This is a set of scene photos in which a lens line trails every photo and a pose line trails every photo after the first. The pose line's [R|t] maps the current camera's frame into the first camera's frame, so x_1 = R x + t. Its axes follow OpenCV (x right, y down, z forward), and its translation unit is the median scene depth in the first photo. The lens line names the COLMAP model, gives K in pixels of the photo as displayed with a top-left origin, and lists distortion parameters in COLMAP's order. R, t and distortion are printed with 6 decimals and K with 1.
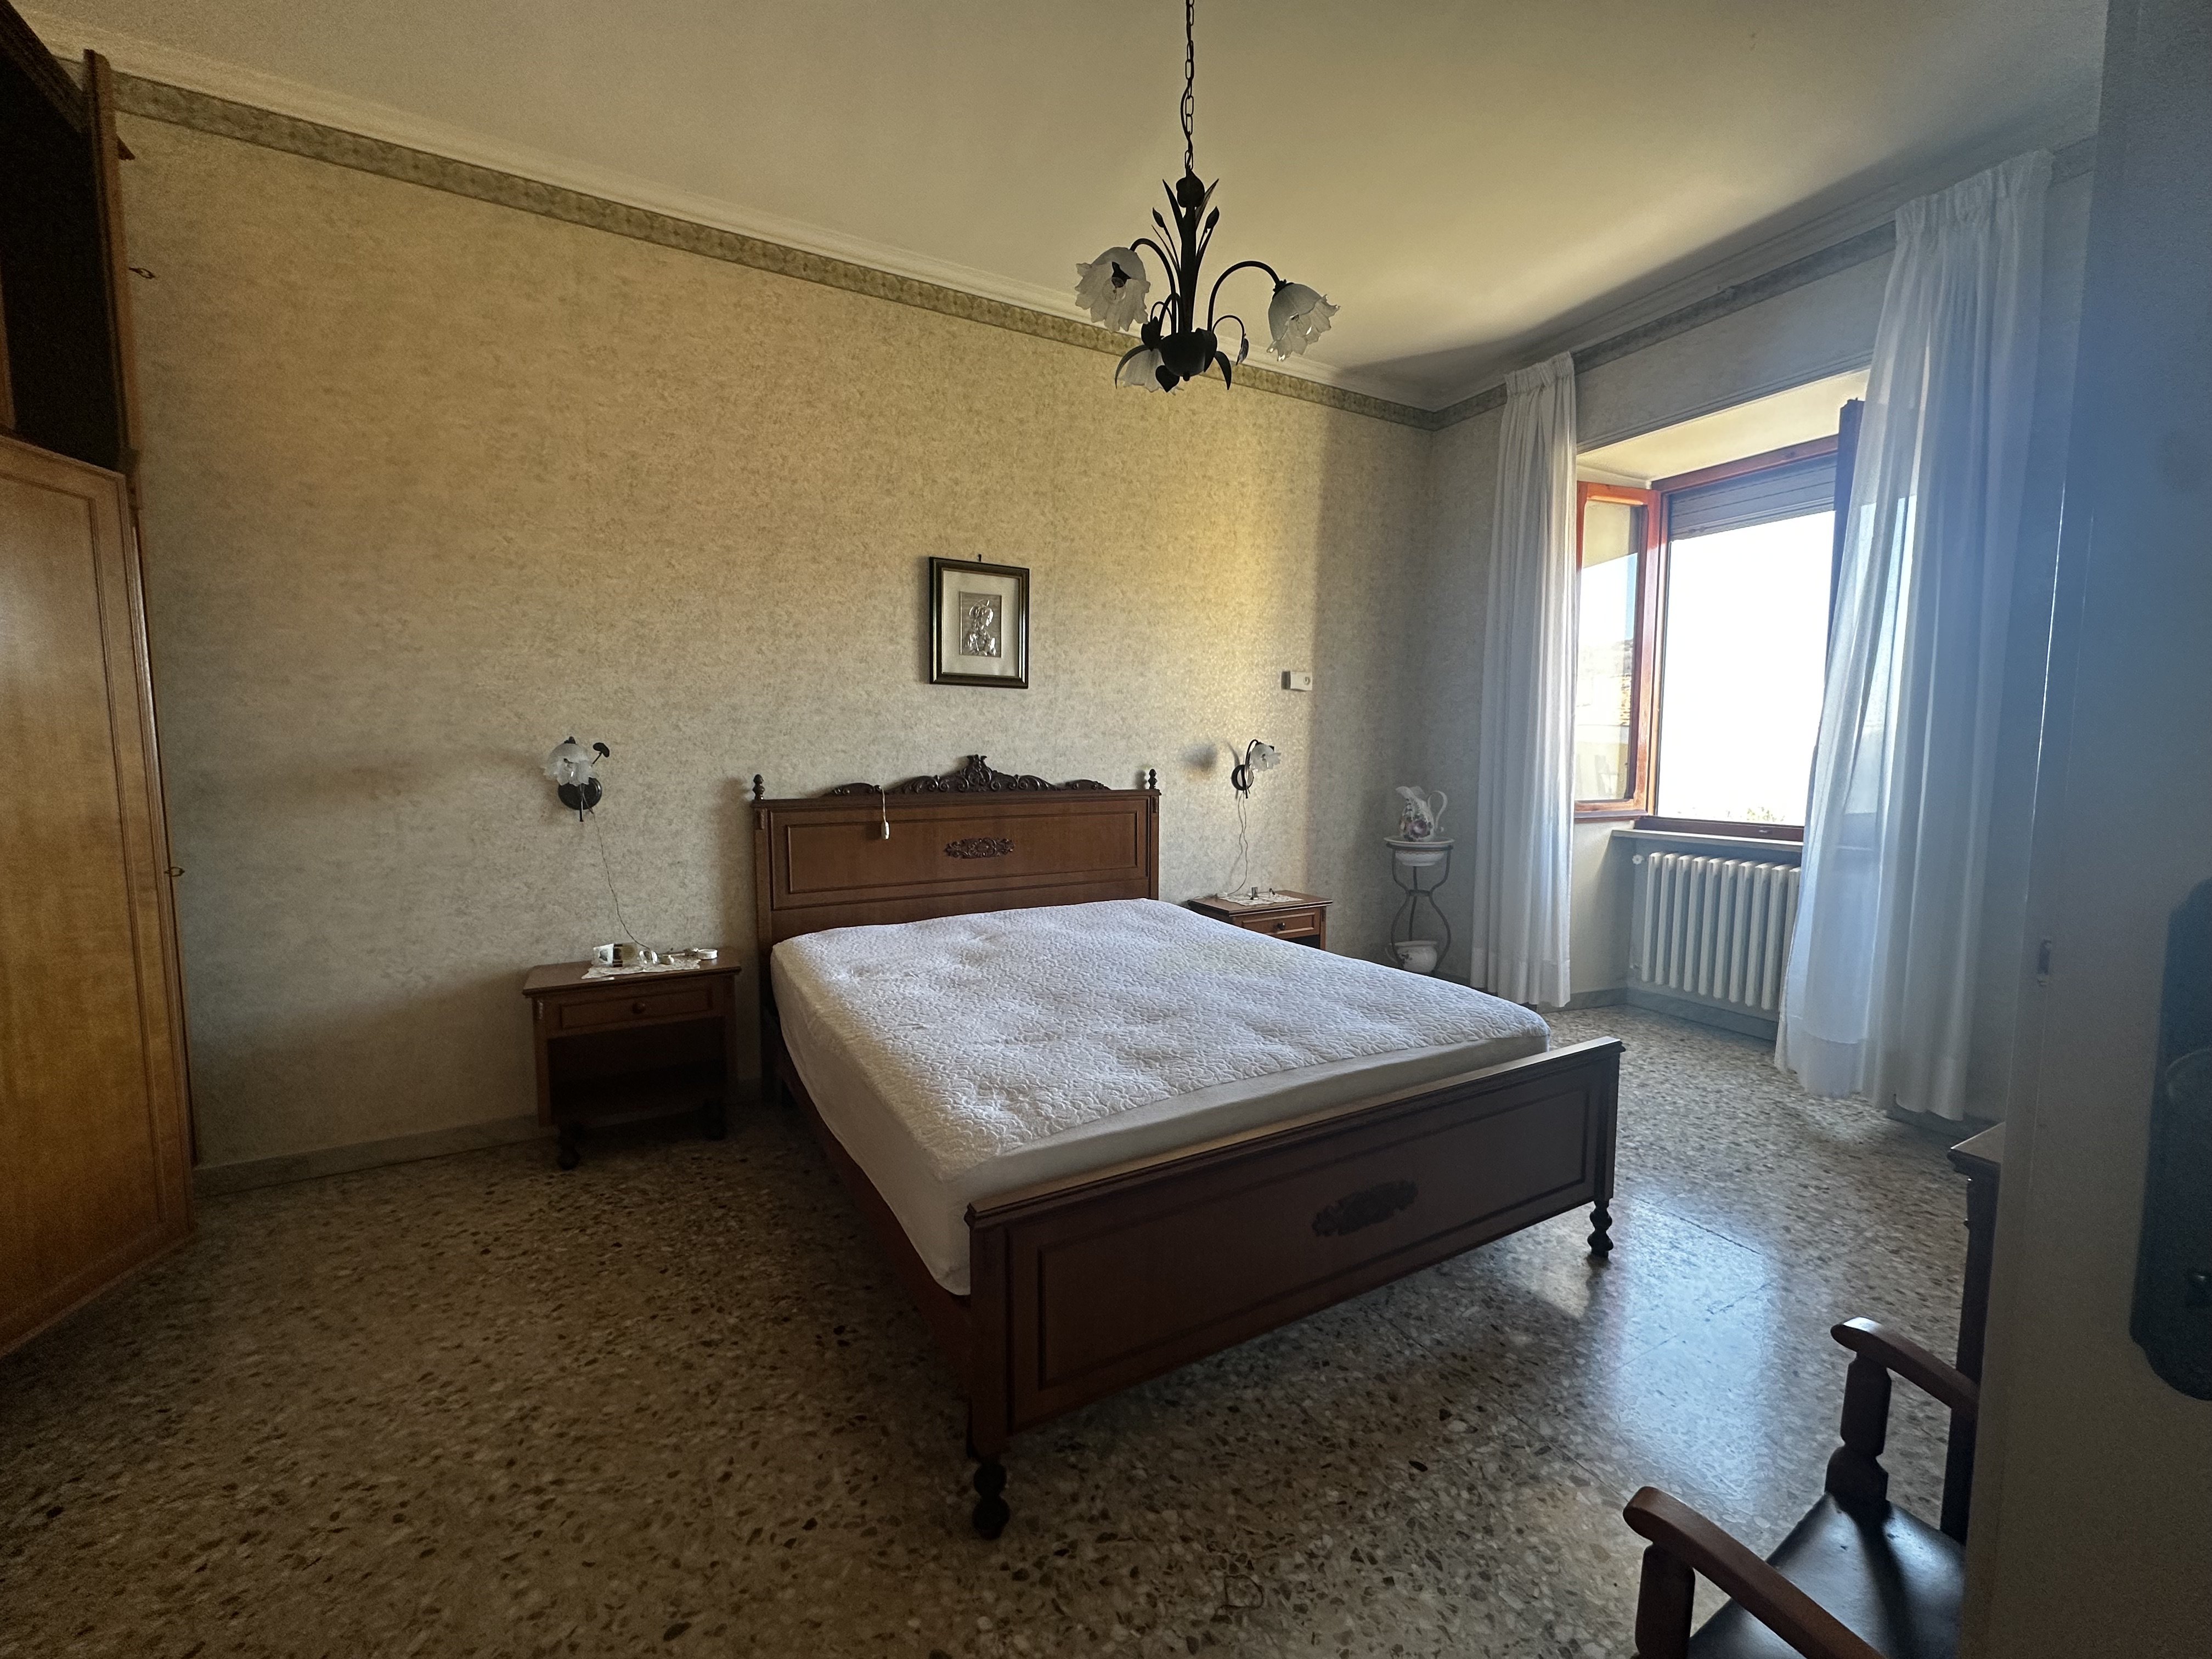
lens RADIAL K [[882.4, 0, 1106.0], [0, 882.4, 829.5], [0, 0, 1]] dist [-0.008288, 0.003665]
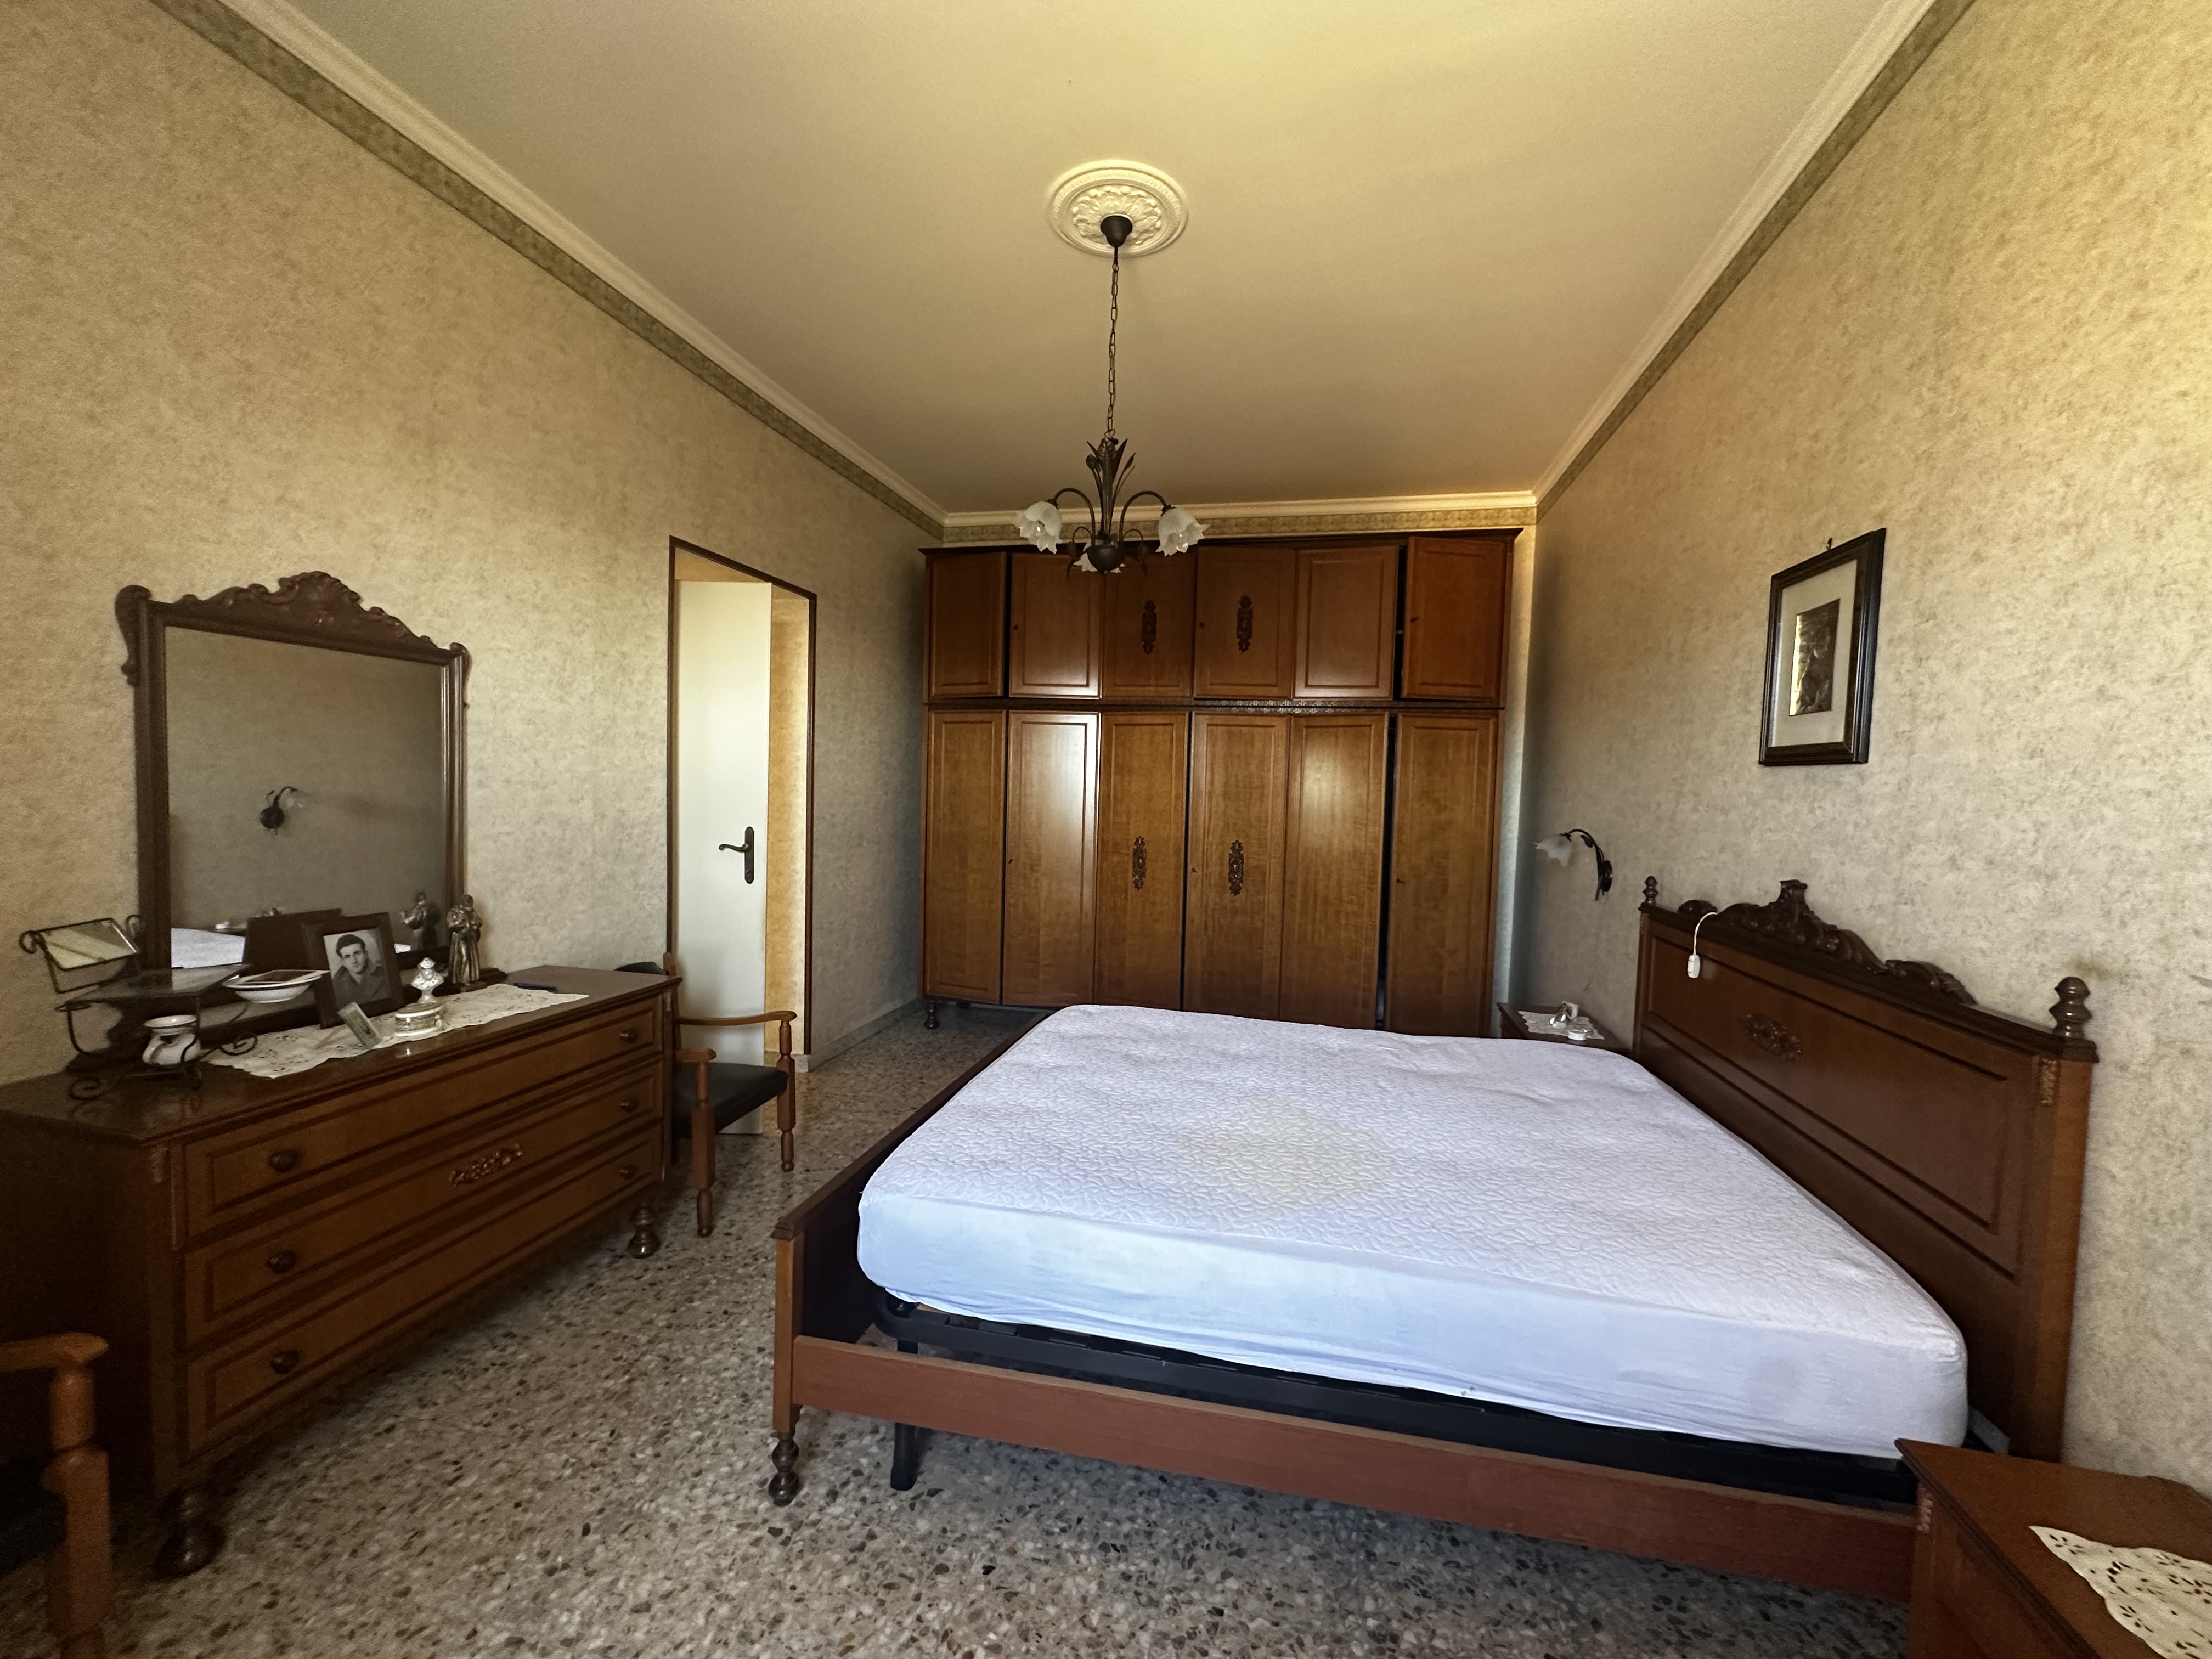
lens RADIAL K [[882.4, 0, 1106.0], [0, 882.4, 829.5], [0, 0, 1]] dist [-0.008288, 0.003665]
pose [[-0.662227, 0.015472, -0.749144, 0.575845], [-0.094994, 0.989986, 0.104419, -0.130971], [0.743258, 0.140314, -0.654125, 0.996534]]
